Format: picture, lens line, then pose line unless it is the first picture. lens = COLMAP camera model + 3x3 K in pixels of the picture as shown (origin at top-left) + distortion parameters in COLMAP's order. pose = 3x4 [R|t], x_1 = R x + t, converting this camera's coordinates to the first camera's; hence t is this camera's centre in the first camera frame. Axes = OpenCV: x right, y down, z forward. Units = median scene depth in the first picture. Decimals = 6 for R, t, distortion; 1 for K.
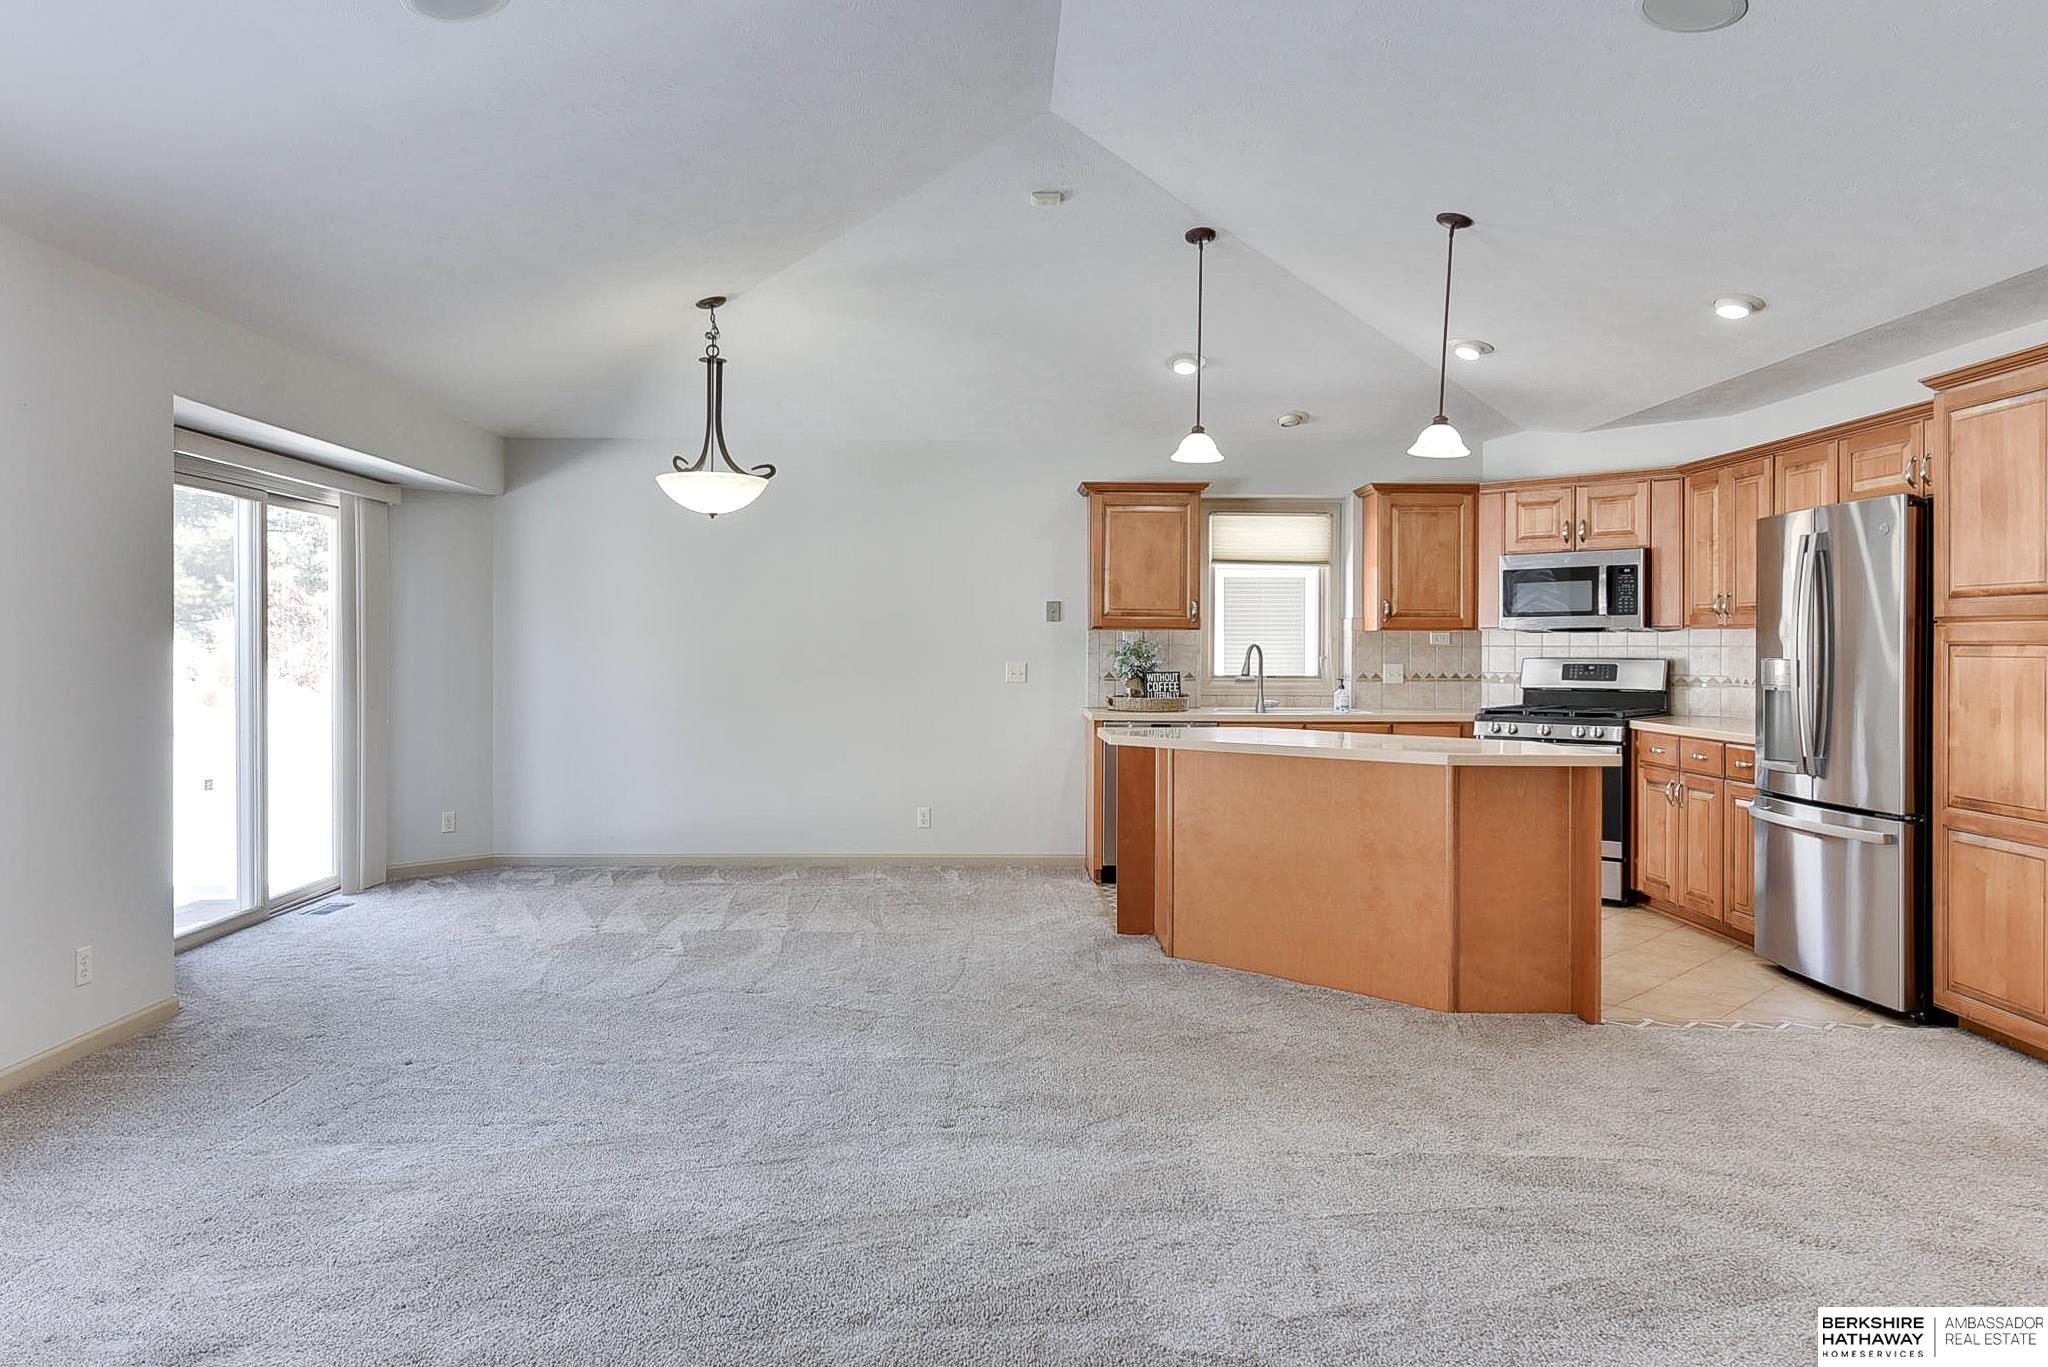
lens RADIAL K [[1363.2, 0, 1009.9], [0, 1363.2, 651.7], [0, 0, 1]] dist [0.005247, 0.001791]
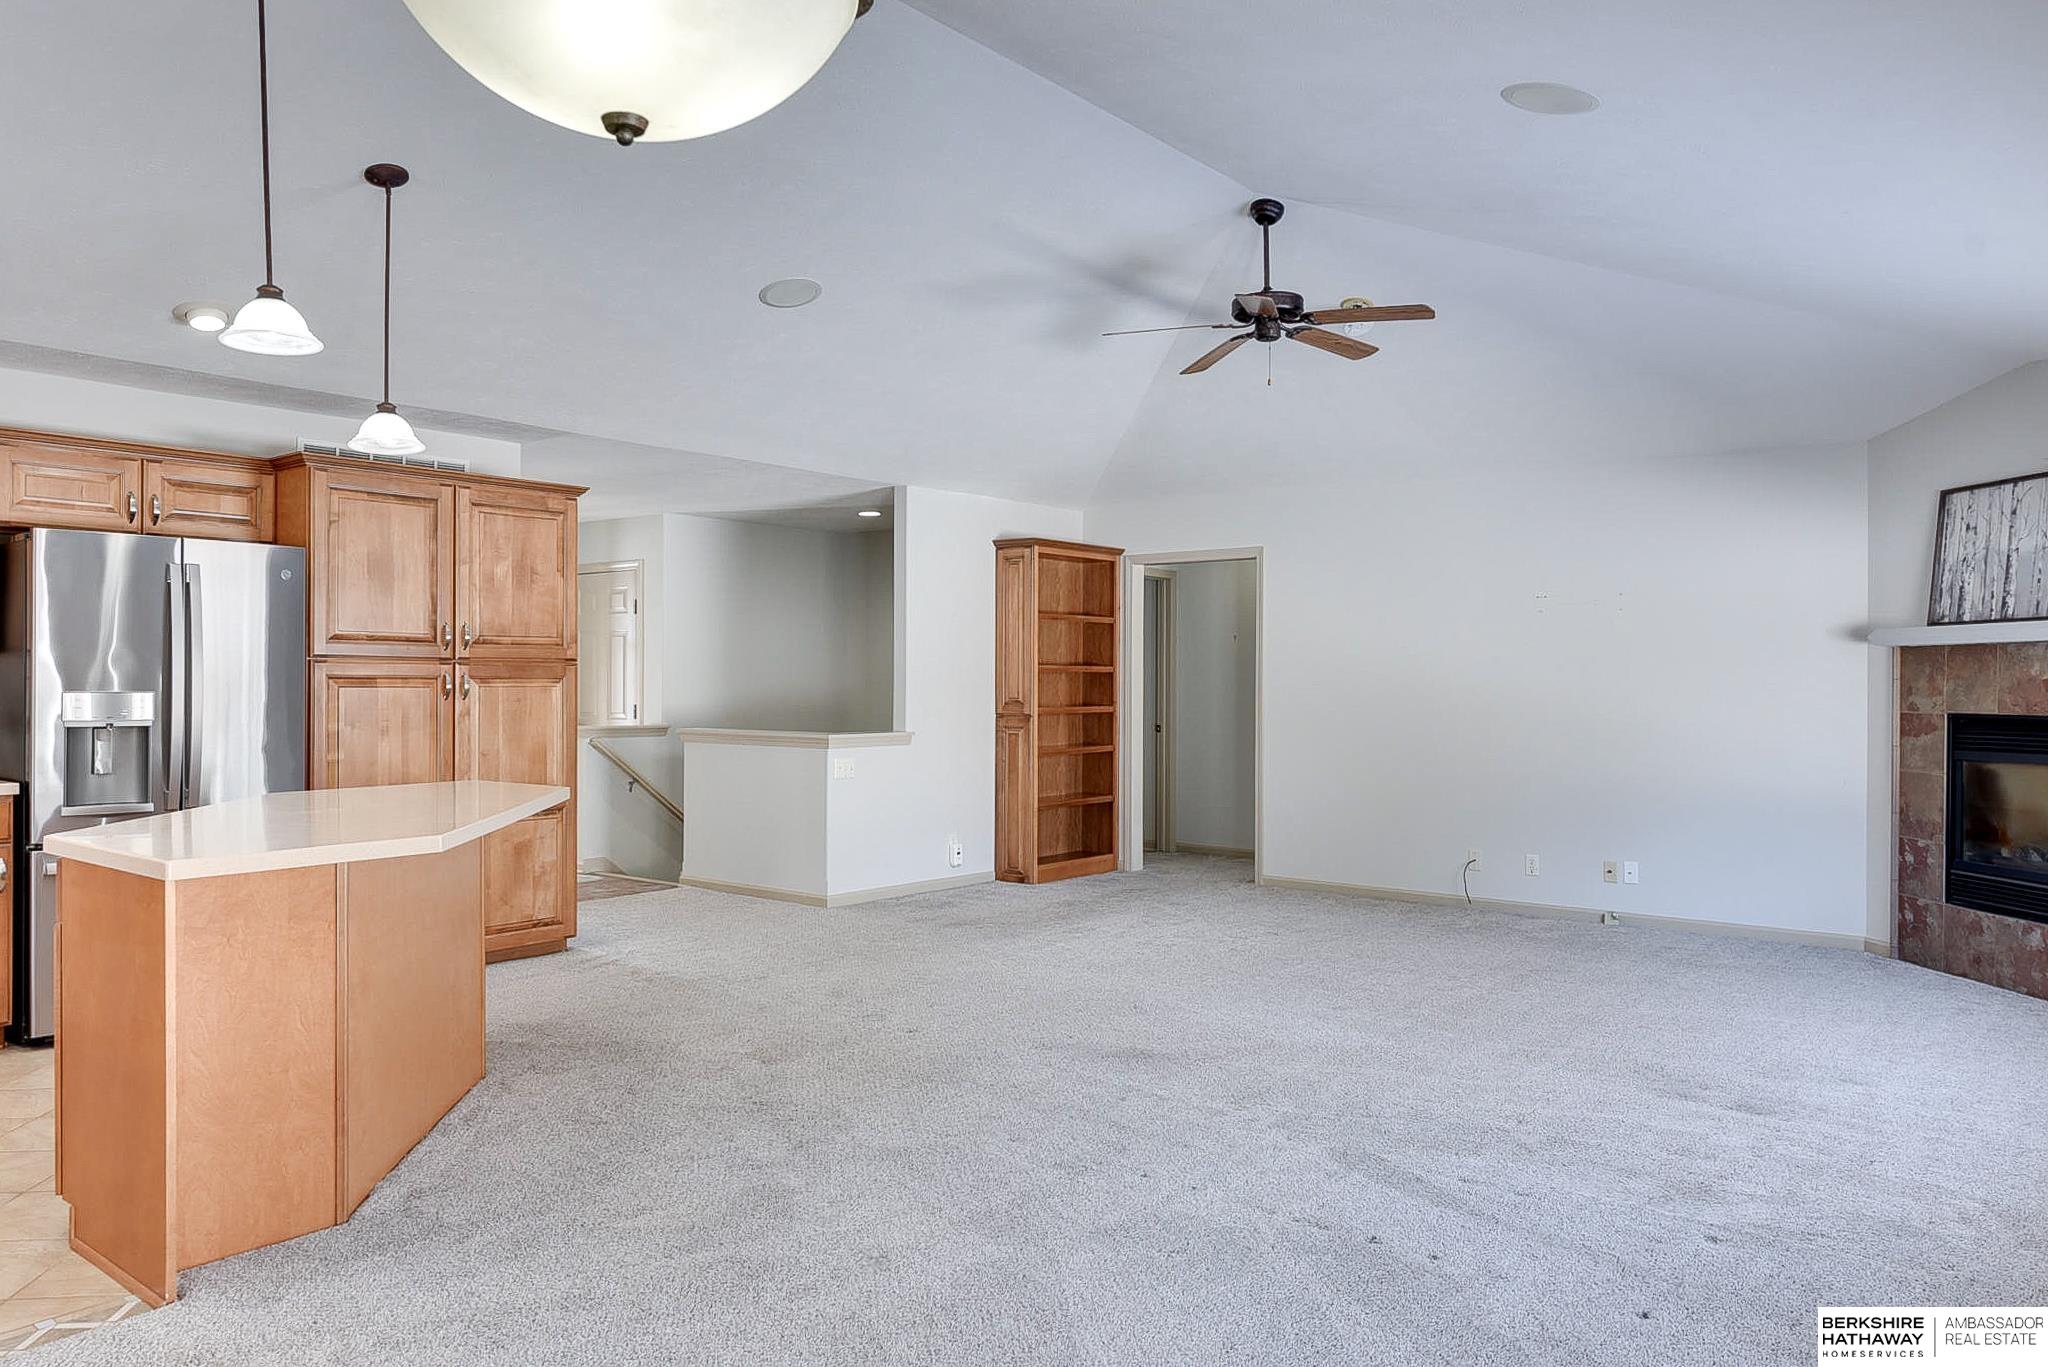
lens RADIAL K [[1396.5, 0, 988.3], [0, 1396.5, 686.0], [0, 0, 1]] dist [0.003087, 0.000658]
pose [[-0.755975, -0.006627, 0.654566, -0.374246], [-0.003419, 0.999975, 0.006176, -0.004566], [-0.654591, 0.002432, -0.755979, 1.006743]]
